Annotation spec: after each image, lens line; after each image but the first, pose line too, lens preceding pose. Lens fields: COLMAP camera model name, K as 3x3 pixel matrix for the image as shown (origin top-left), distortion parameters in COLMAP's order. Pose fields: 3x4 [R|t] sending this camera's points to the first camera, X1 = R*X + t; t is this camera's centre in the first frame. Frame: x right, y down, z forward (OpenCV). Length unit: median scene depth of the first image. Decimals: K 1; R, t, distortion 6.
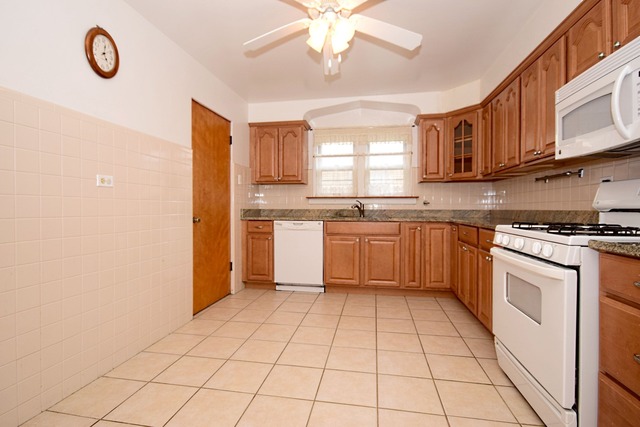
lens RADIAL K [[311.4, 0, 320.6], [0, 311.4, 211.3], [0, 0, 1]] dist [0.009398, 0.000195]
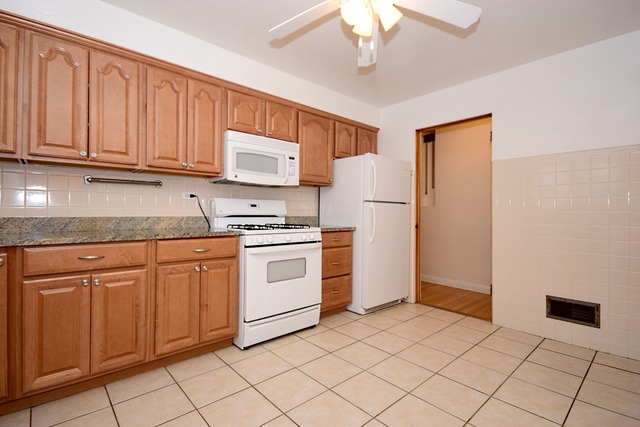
lens RADIAL K [[305.1, 0, 317.7], [0, 305.1, 210.4], [0, 0, 1]] dist [0.014675, -0.008493]
pose [[-0.784857, -0.001096, 0.619675, -0.202346], [-0.001049, 0.999999, 0.000440, -0.016937], [-0.619675, -0.000304, -0.784858, 0.949849]]
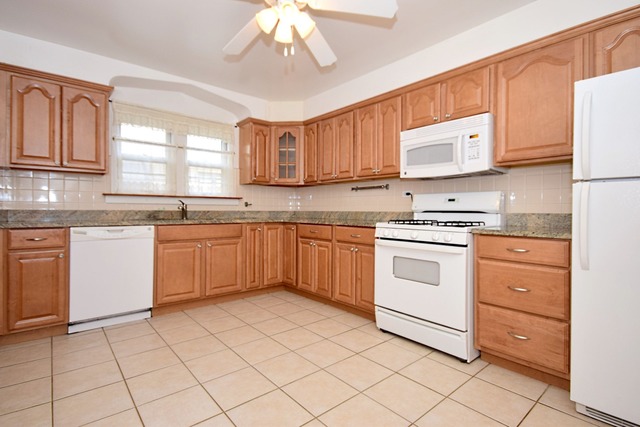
lens RADIAL K [[311.4, 0, 320.6], [0, 311.4, 211.3], [0, 0, 1]] dist [0.009398, 0.000195]
pose [[0.635534, -0.000821, 0.772072, -0.336420], [0.002674, 0.999996, -0.001137, -0.002202], [-0.772068, 0.002787, 0.635534, 0.184124]]
